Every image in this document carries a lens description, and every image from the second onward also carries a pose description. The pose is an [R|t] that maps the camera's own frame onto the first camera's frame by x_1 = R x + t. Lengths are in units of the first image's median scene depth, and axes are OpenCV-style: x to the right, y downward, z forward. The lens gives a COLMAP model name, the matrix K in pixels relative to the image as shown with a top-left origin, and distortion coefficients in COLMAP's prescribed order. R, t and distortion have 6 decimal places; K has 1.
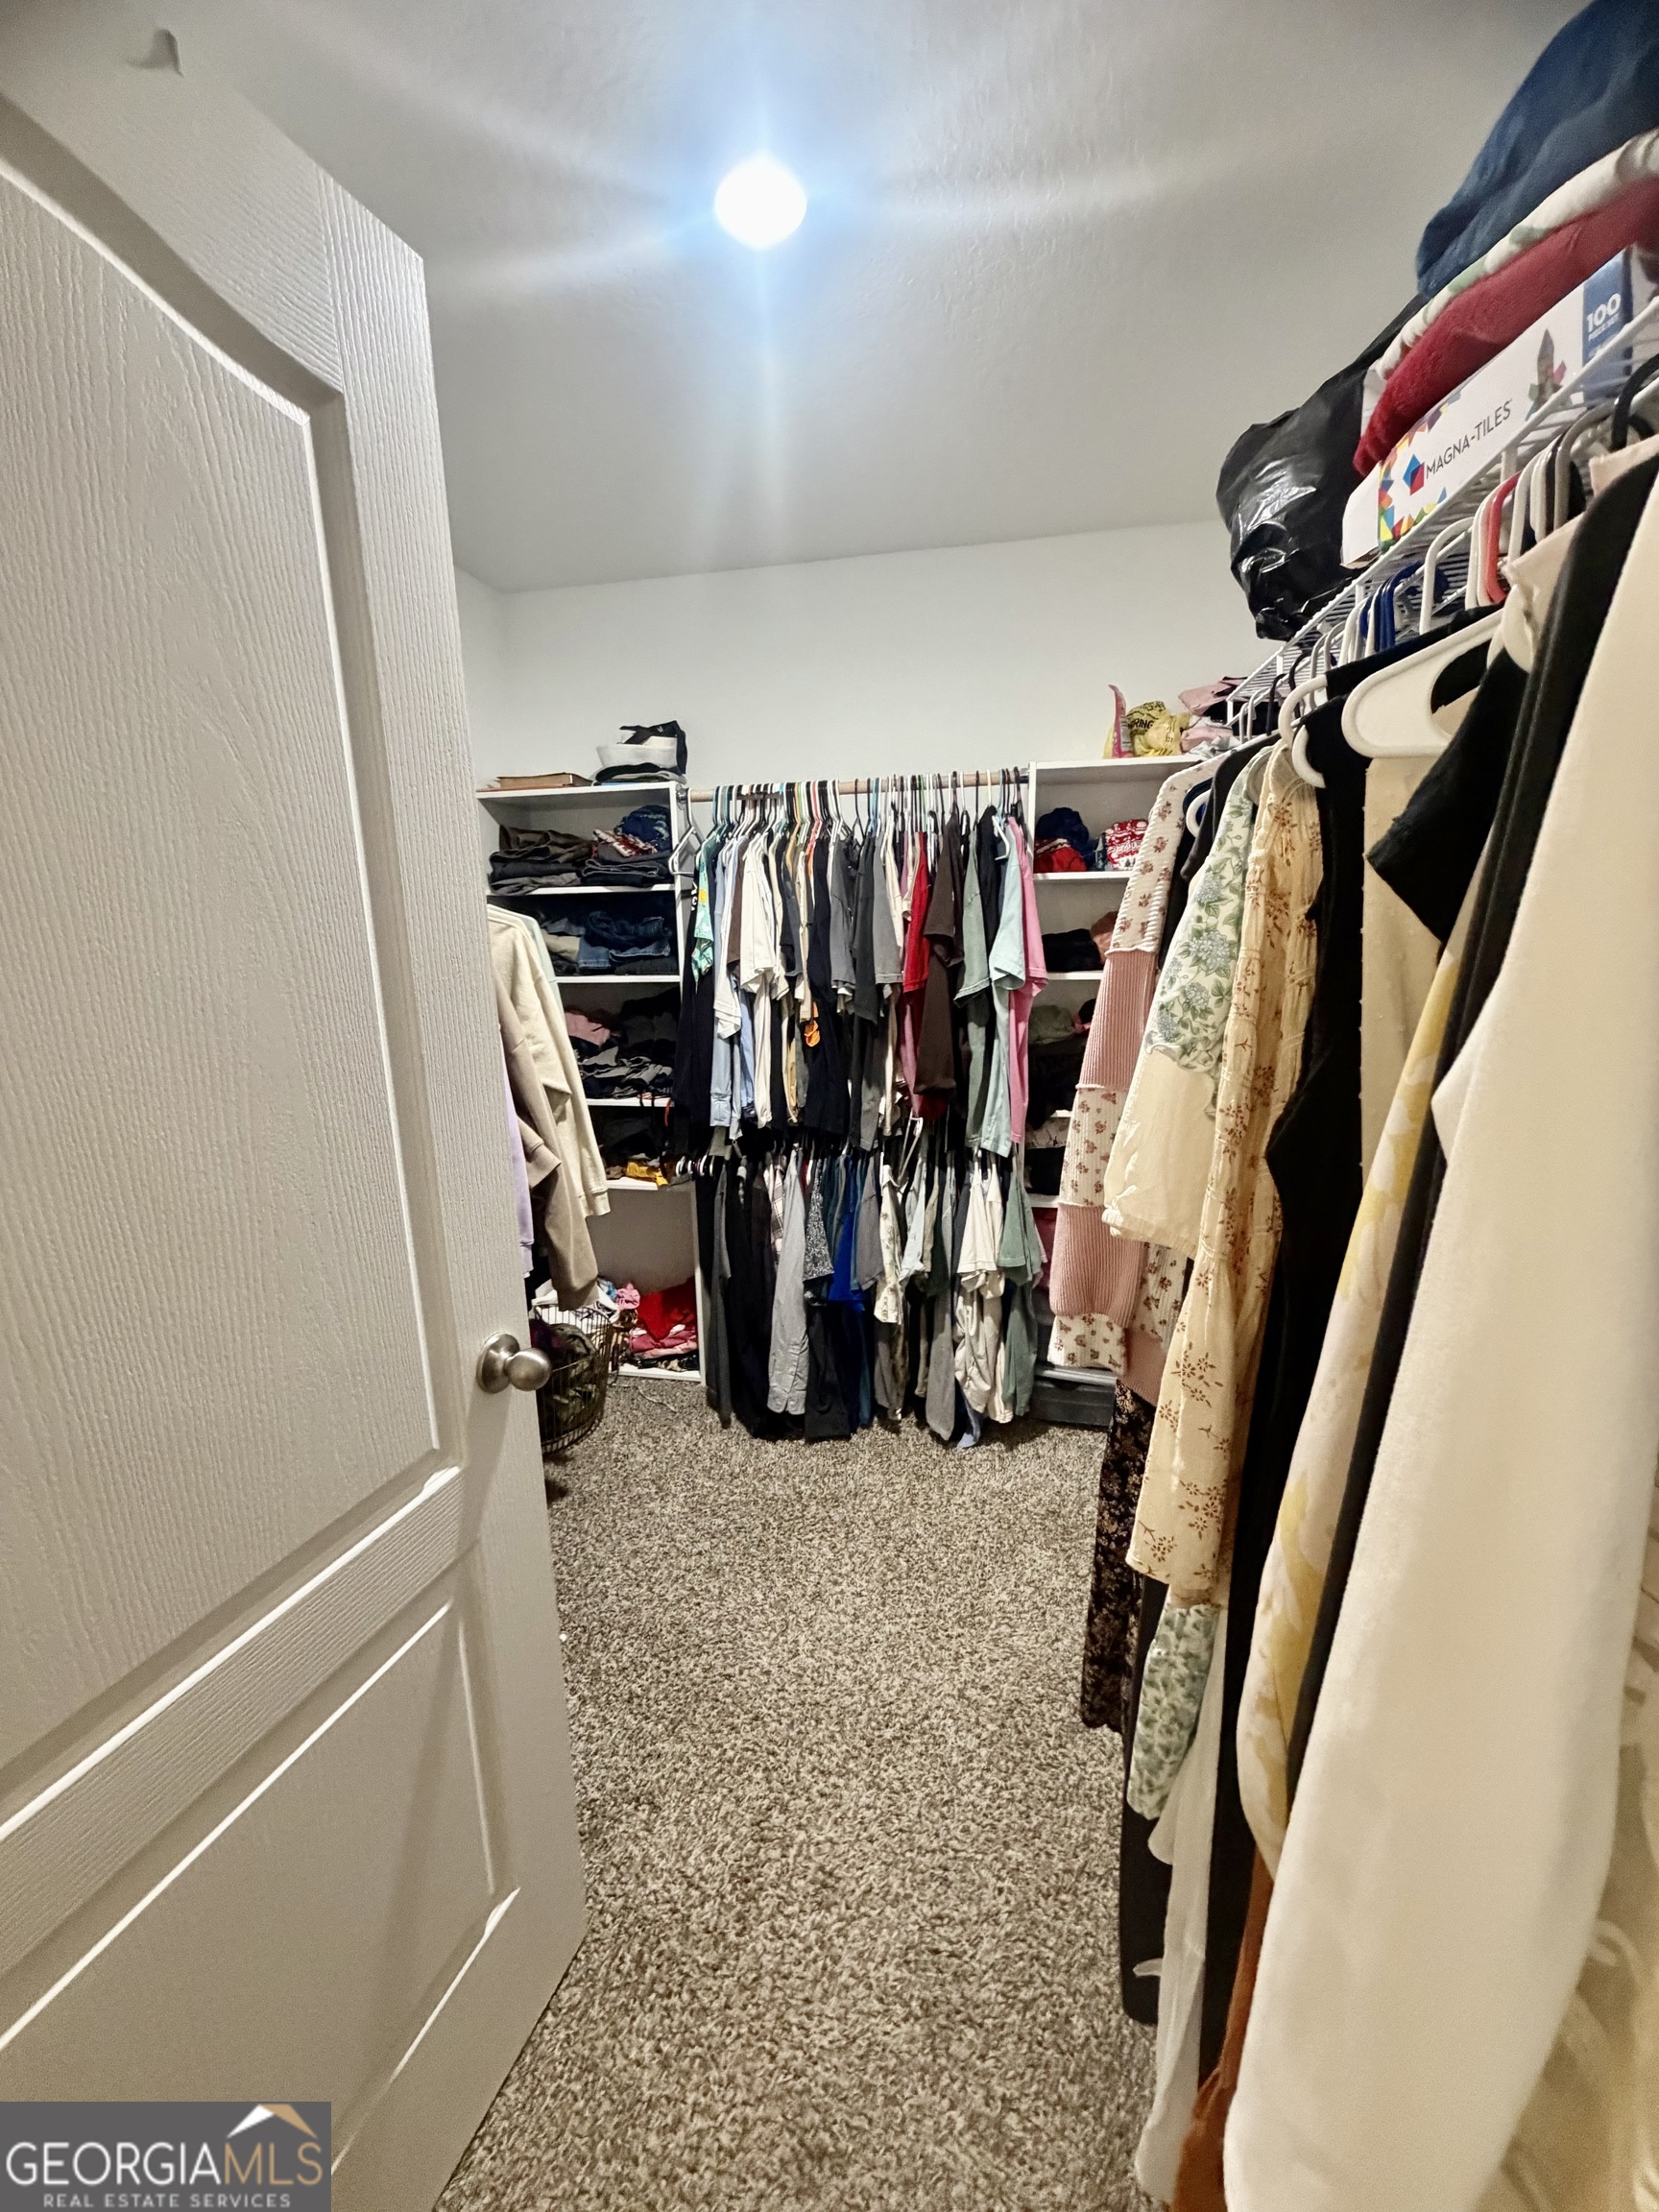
lens RADIAL K [[880.7, 0, 834.7], [0, 880.7, 1098.4], [0, 0, 1]] dist [0.000742, 0.000204]
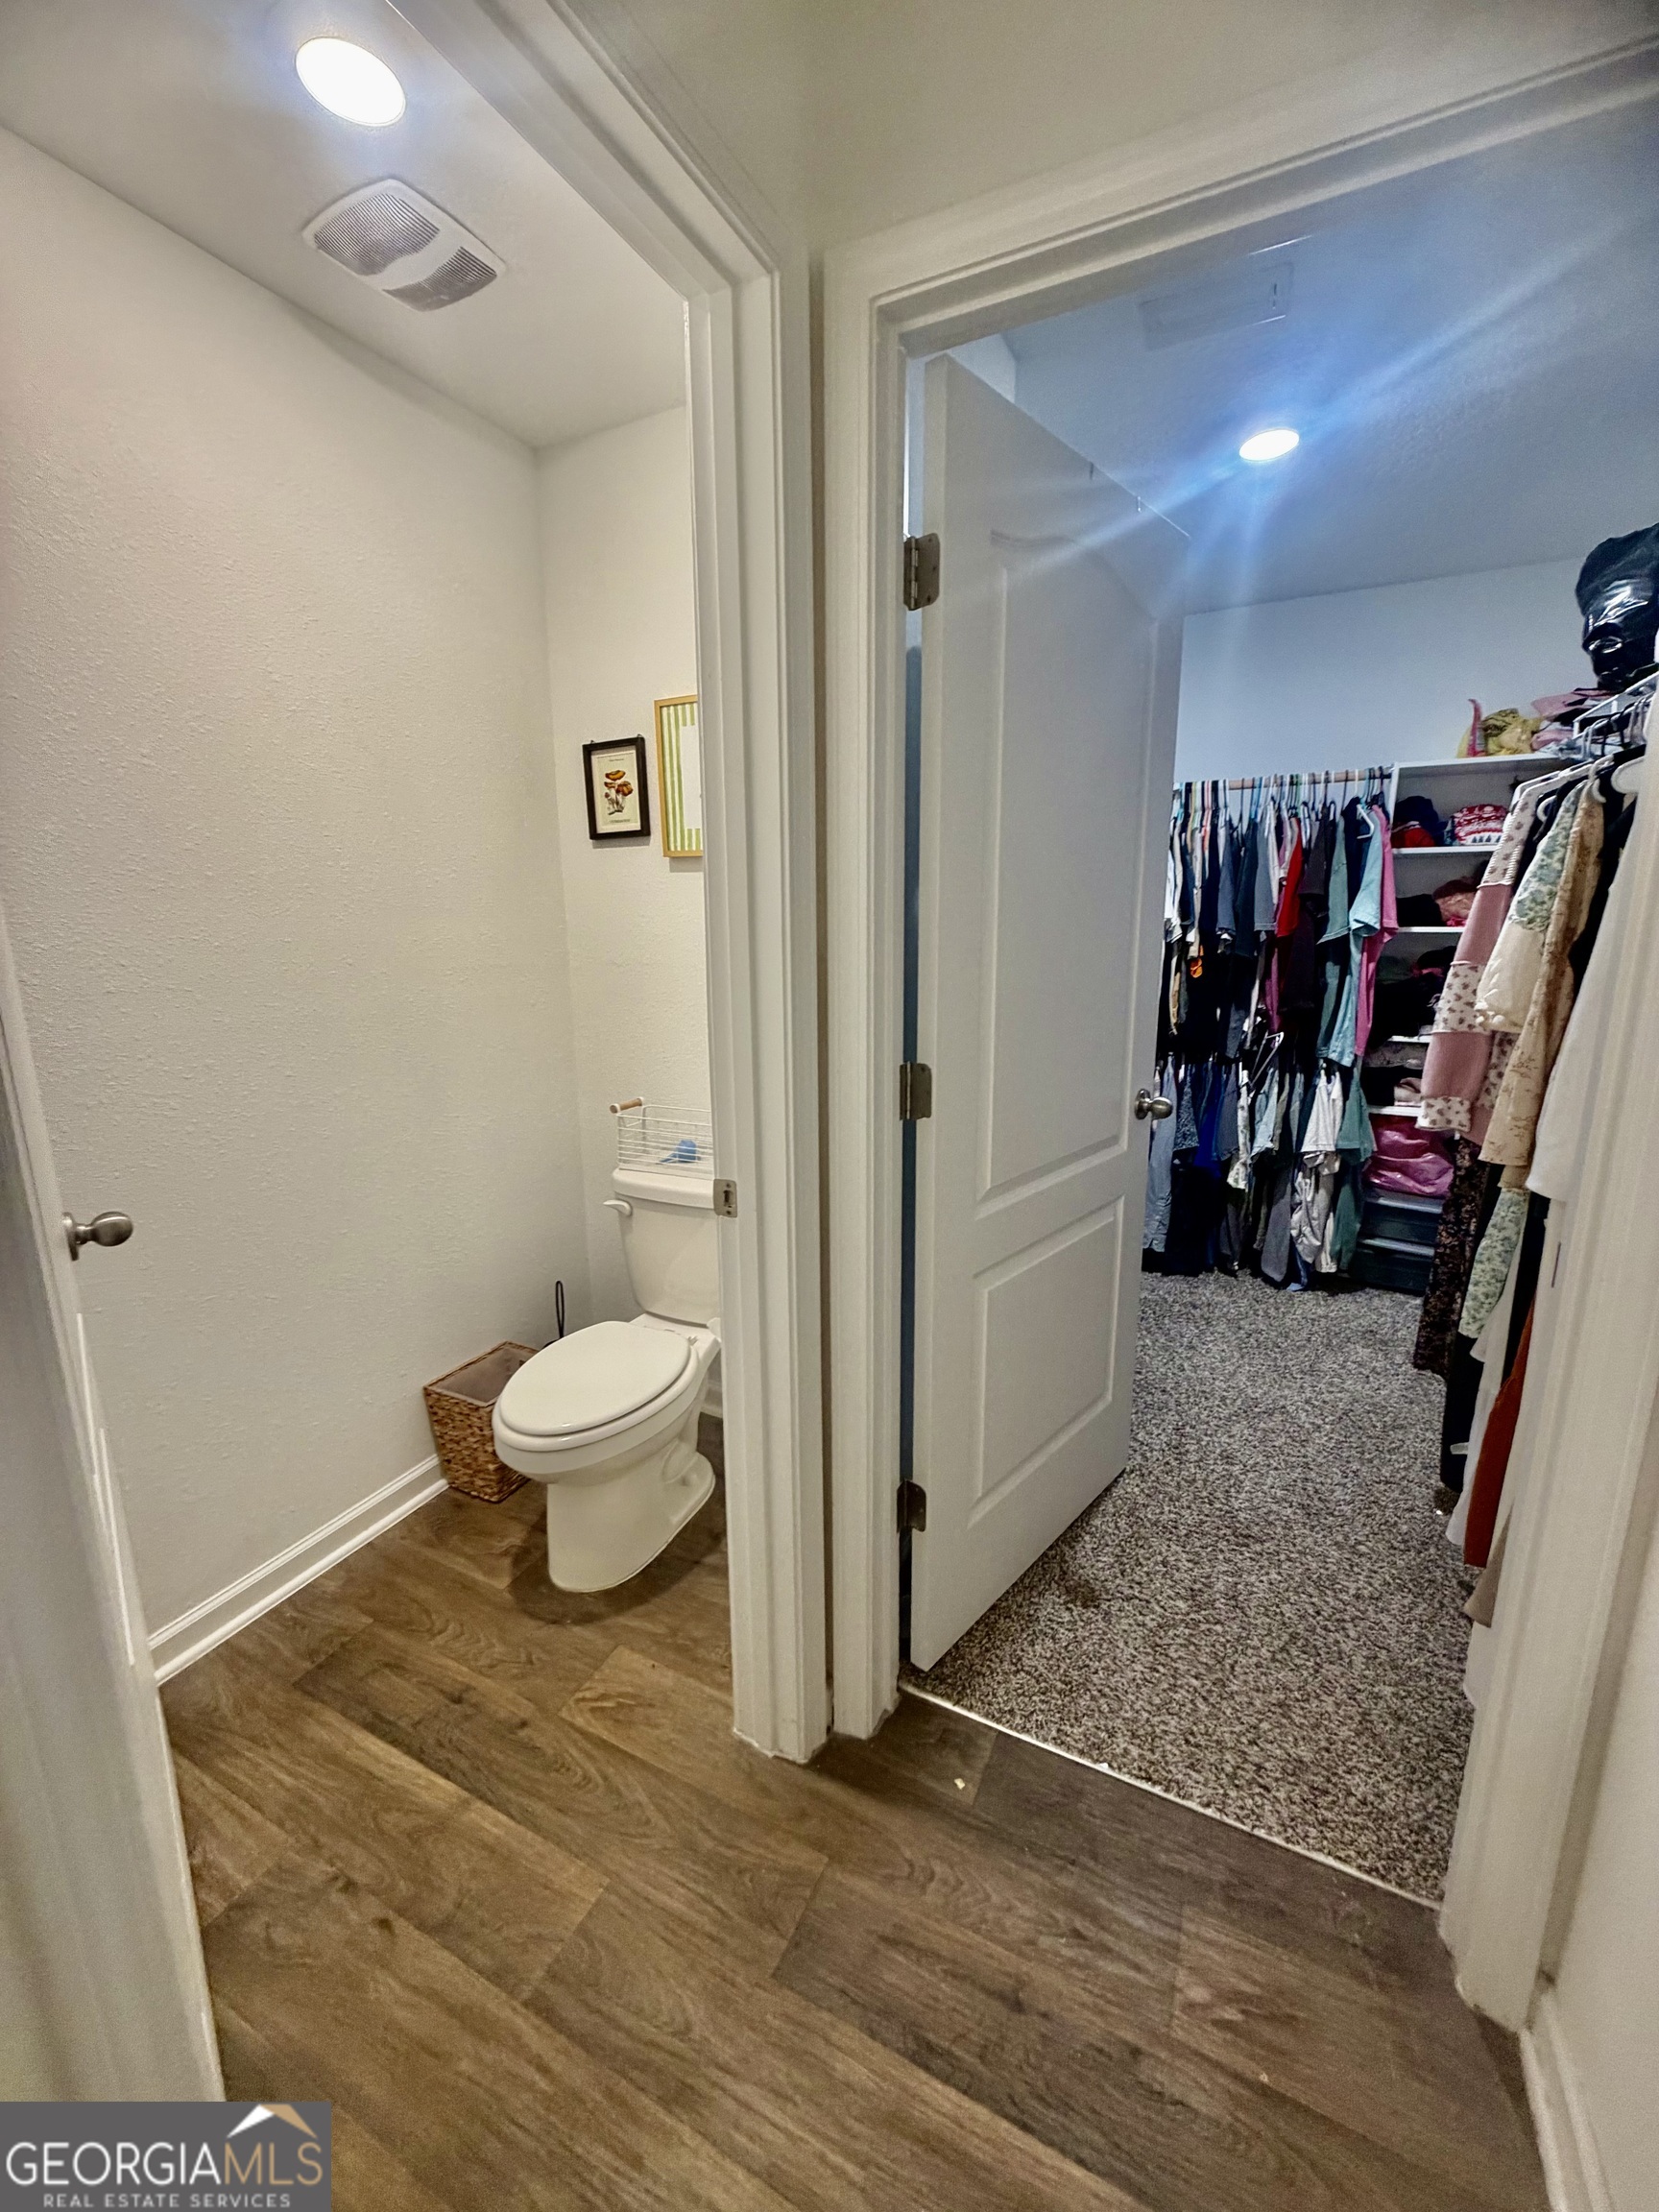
lens RADIAL K [[880.7, 0, 834.7], [0, 880.7, 1098.4], [0, 0, 1]] dist [0.000742, 0.000204]
pose [[0.963075, 0.066846, -0.260803, -0.197456], [-0.062870, 0.997743, 0.023565, 0.131650], [0.261790, -0.006298, 0.965104, -0.465234]]
